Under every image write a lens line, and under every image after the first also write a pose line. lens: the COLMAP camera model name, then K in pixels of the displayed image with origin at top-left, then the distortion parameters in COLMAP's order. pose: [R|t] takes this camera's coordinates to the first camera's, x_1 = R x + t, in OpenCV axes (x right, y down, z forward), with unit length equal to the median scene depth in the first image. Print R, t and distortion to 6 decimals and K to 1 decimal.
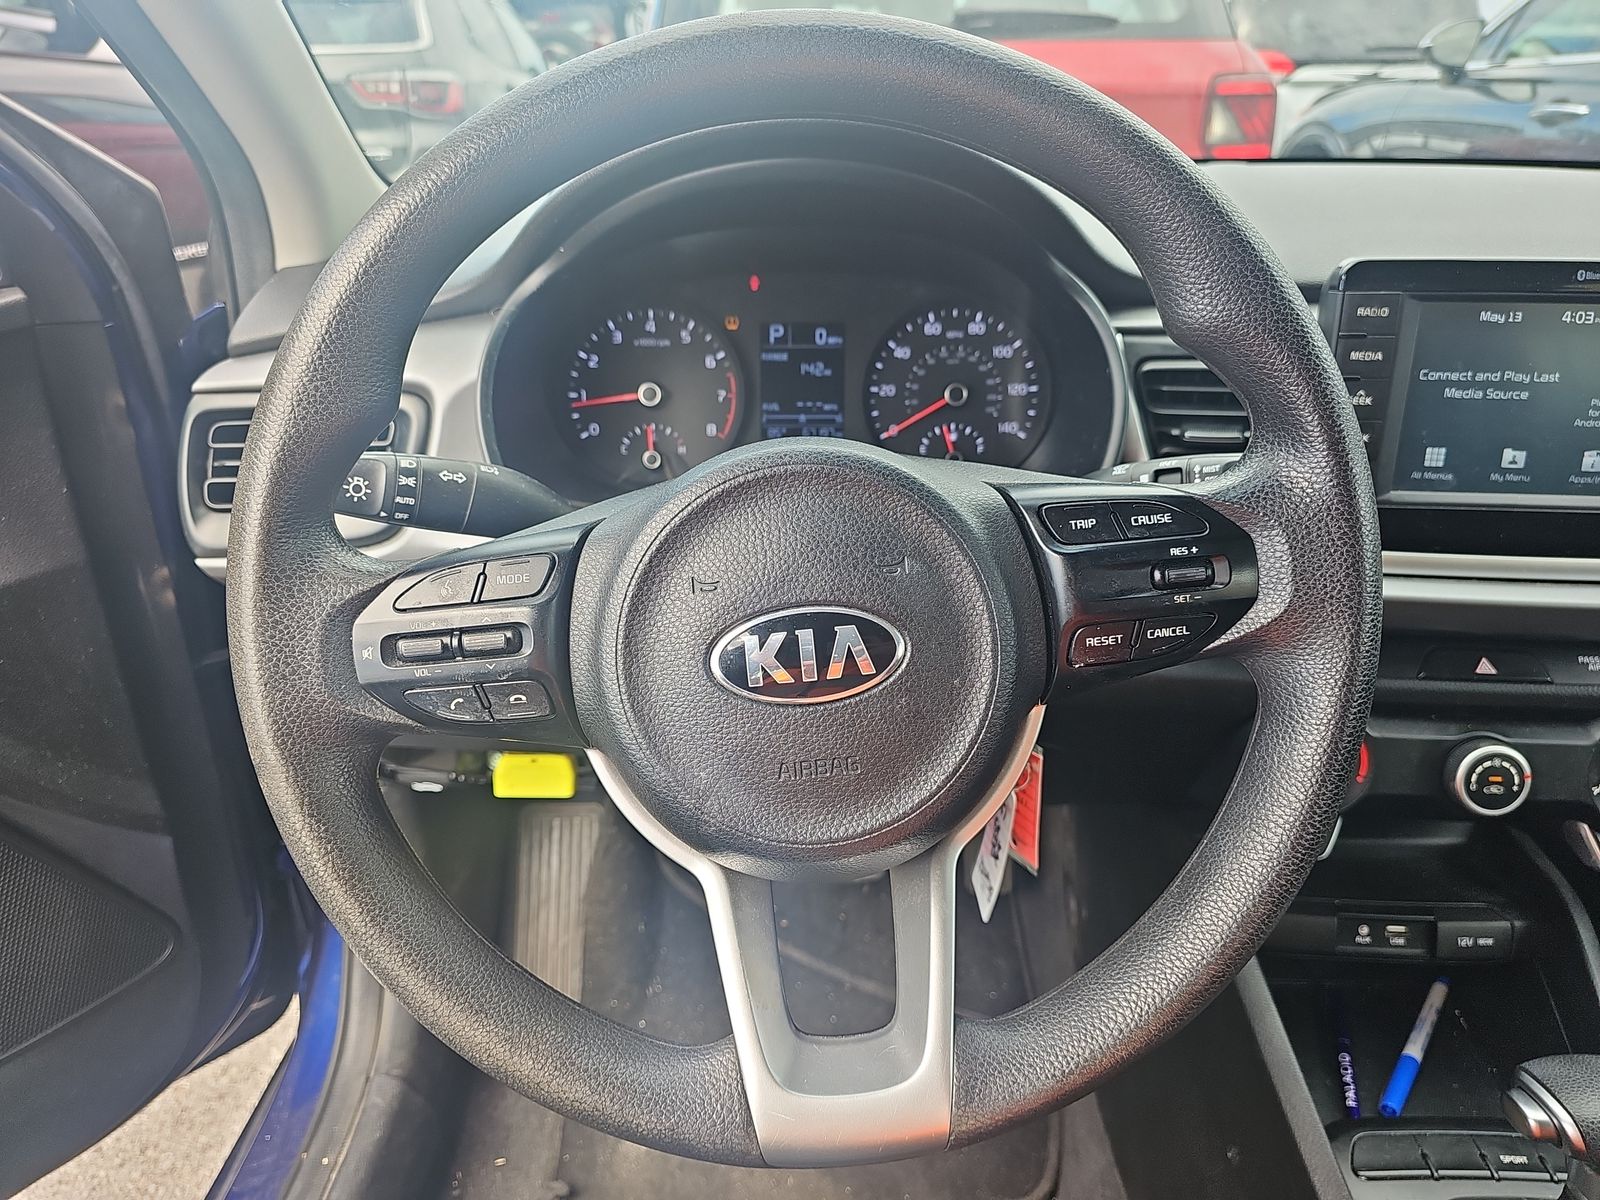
lens RADIAL K [[1006.2, 0, 801.9], [0, 1006.2, 543.1], [0, 0, 1]] dist [-0.002485, -0.031876]
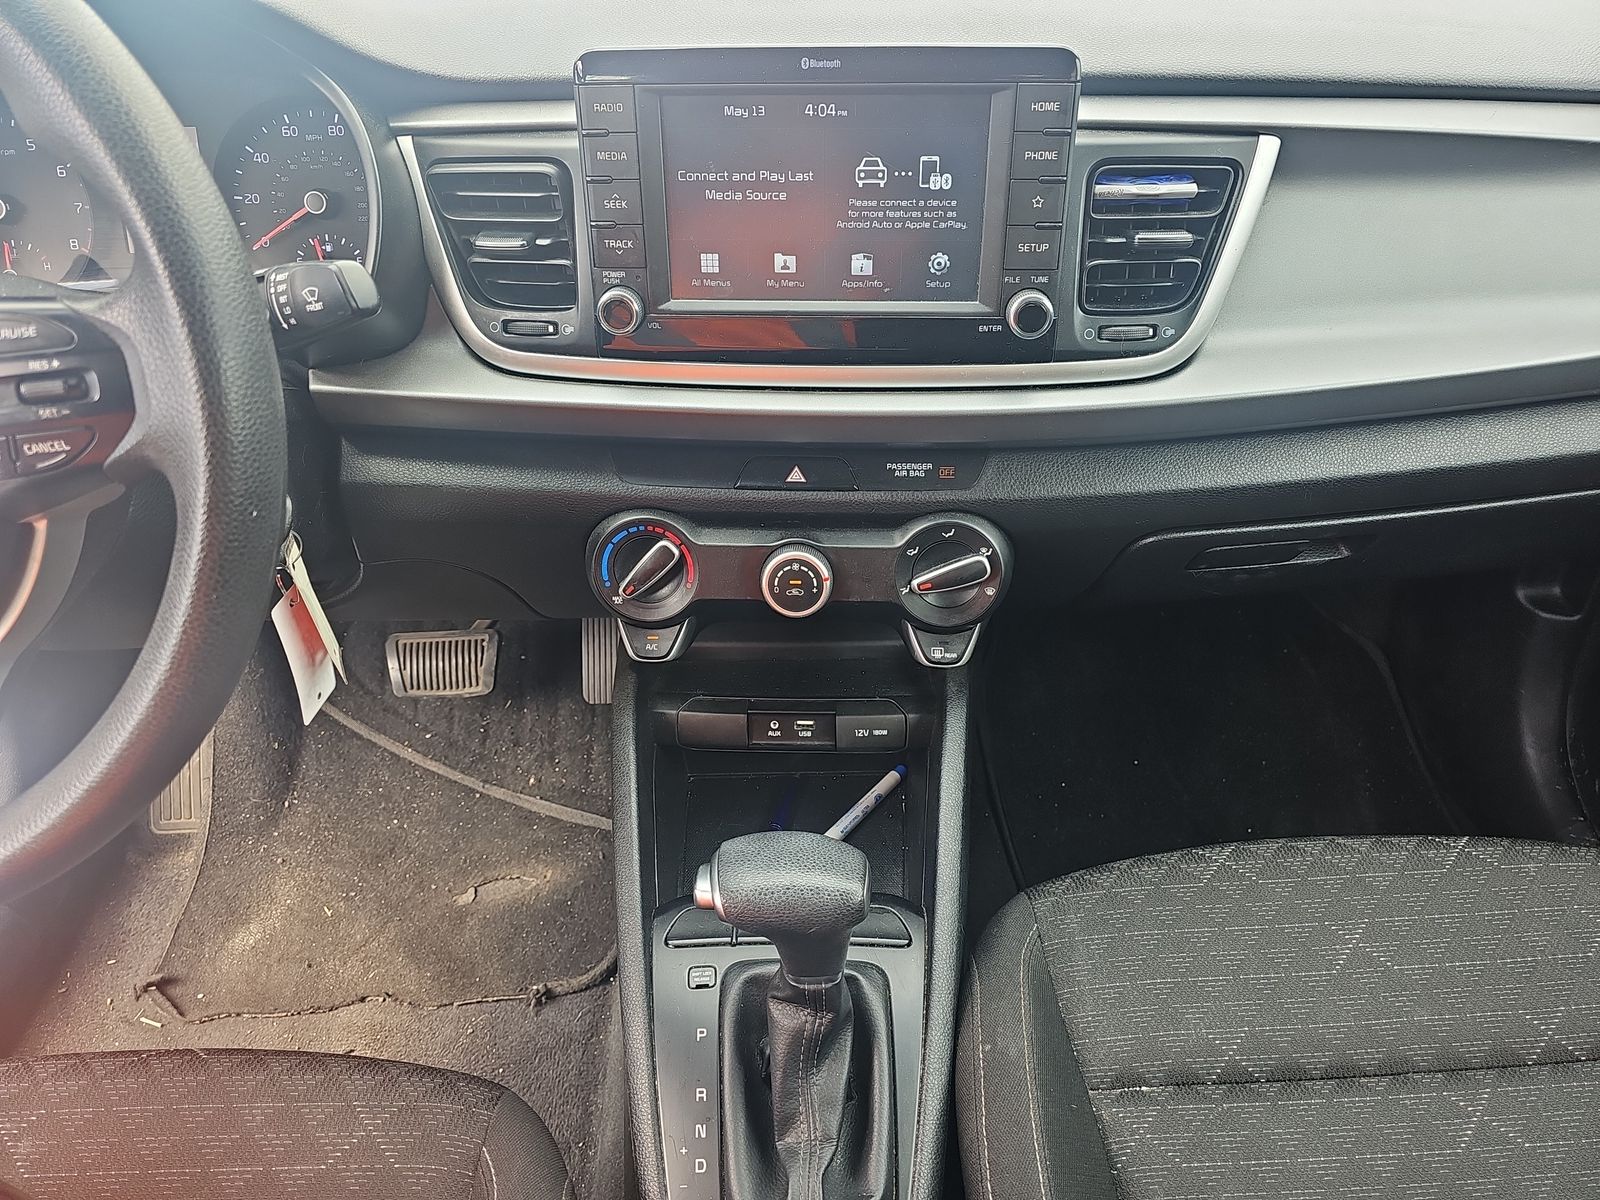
lens RADIAL K [[1006.2, 0, 801.9], [0, 1006.2, 543.1], [0, 0, 1]] dist [-0.002485, -0.031876]
pose [[0.997104, -0.030403, 0.069705, 0.523950], [0.017955, 0.984811, 0.172701, 0.012805], [-0.073896, -0.170949, 0.982505, -0.020950]]
